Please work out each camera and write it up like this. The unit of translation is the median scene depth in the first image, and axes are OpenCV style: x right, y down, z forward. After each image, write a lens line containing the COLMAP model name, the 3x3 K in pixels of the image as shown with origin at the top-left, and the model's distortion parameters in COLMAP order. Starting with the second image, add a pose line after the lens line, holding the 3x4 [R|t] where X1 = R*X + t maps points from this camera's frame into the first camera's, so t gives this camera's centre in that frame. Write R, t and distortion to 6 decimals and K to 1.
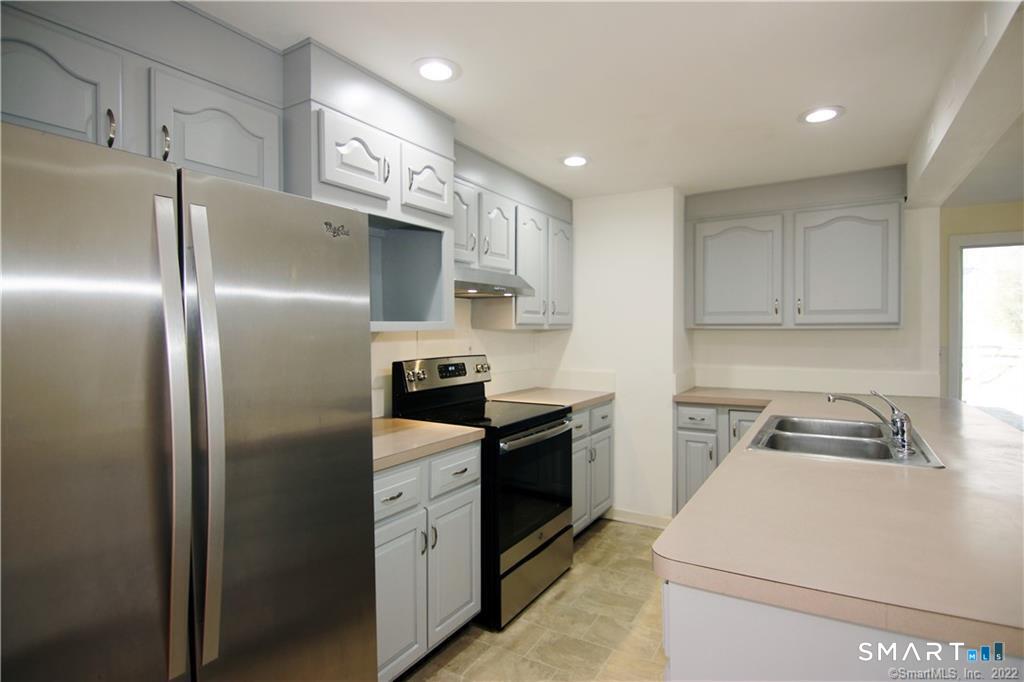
lens RADIAL K [[526.2, 0, 512.0], [0, 526.2, 341.0], [0, 0, 1]] dist [-0.023813, -0.000438]
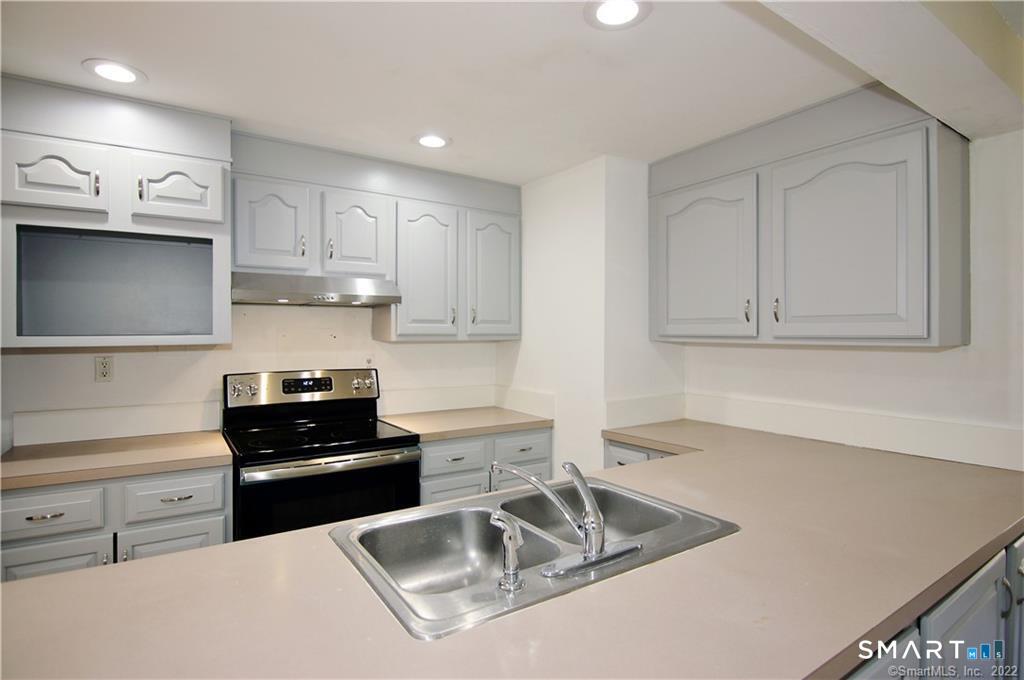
lens RADIAL K [[526.2, 0, 512.0], [0, 526.2, 340.0], [0, 0, 1]] dist [-0.023813, -0.000438]
pose [[0.906969, 0.010403, -0.421069, 0.554401], [-0.013550, 0.999898, -0.004483, -0.022804], [0.420980, 0.009771, 0.907017, 0.281951]]
